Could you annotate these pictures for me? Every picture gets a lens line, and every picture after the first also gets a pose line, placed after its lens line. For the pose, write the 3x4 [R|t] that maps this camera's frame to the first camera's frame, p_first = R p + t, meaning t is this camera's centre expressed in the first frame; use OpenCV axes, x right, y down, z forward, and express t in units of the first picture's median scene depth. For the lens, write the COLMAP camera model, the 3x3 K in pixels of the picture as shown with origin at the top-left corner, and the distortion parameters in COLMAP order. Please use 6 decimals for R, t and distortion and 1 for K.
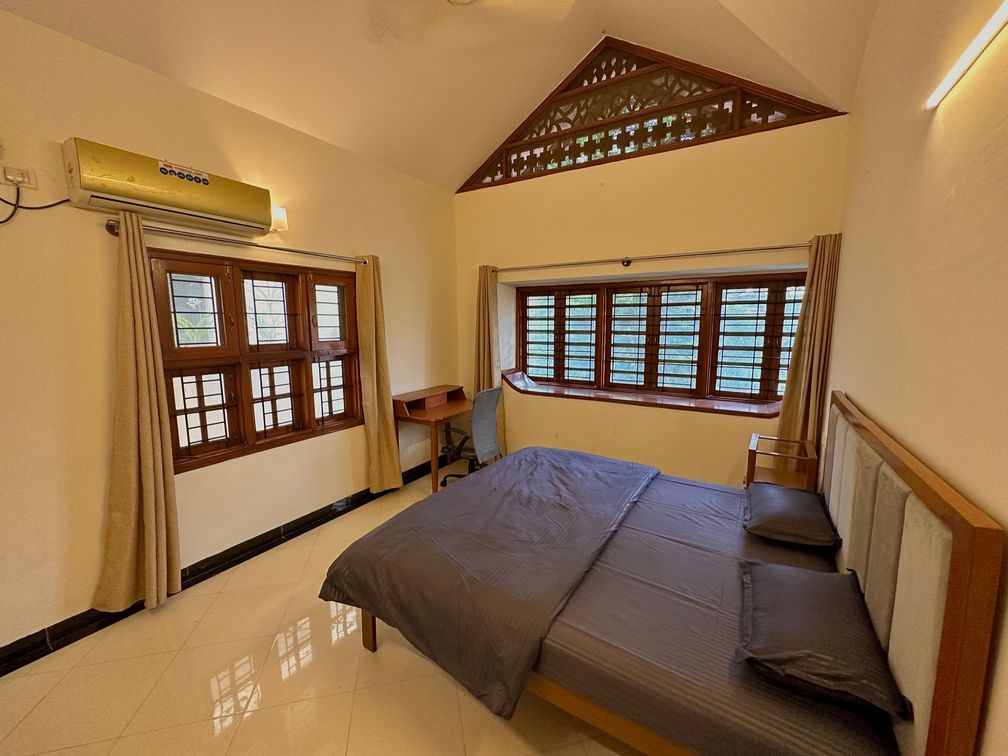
lens RADIAL K [[403.5, 0, 503.4], [0, 403.5, 375.3], [0, 0, 1]] dist [0.003049, -0.001130]
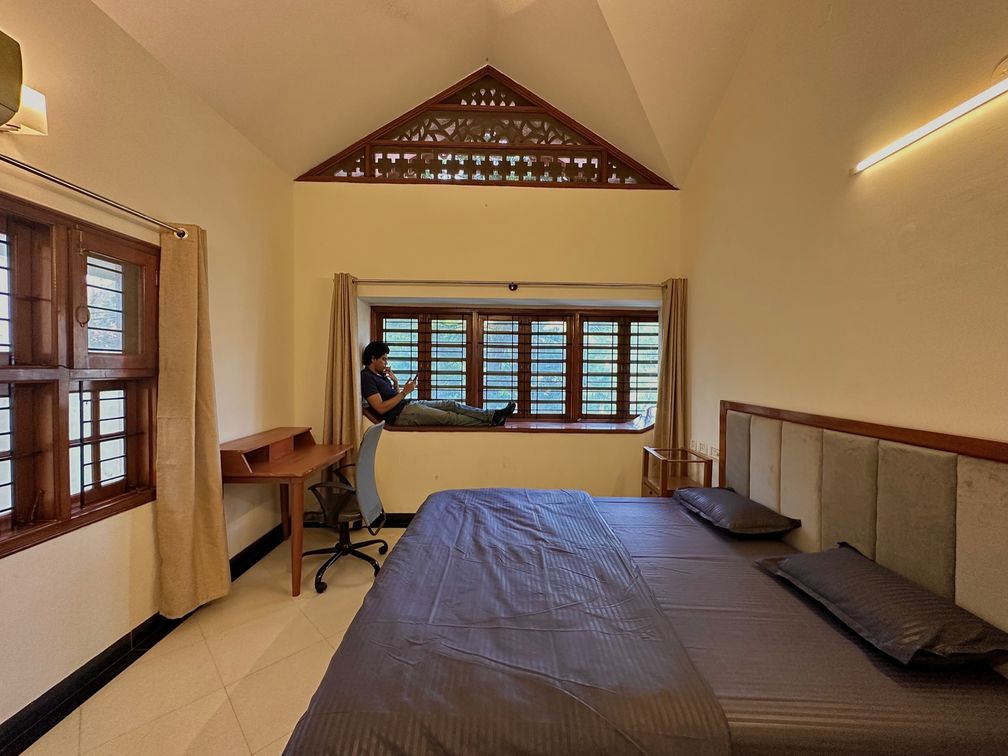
lens RADIAL K [[403.5, 0, 503.4], [0, 403.5, 375.9], [0, 0, 1]] dist [0.003049, -0.001130]
pose [[0.845221, 0.003015, 0.534408, -0.239643], [0.055624, 0.994056, -0.093583, 0.027227], [-0.531514, 0.108824, 0.840030, 0.209754]]
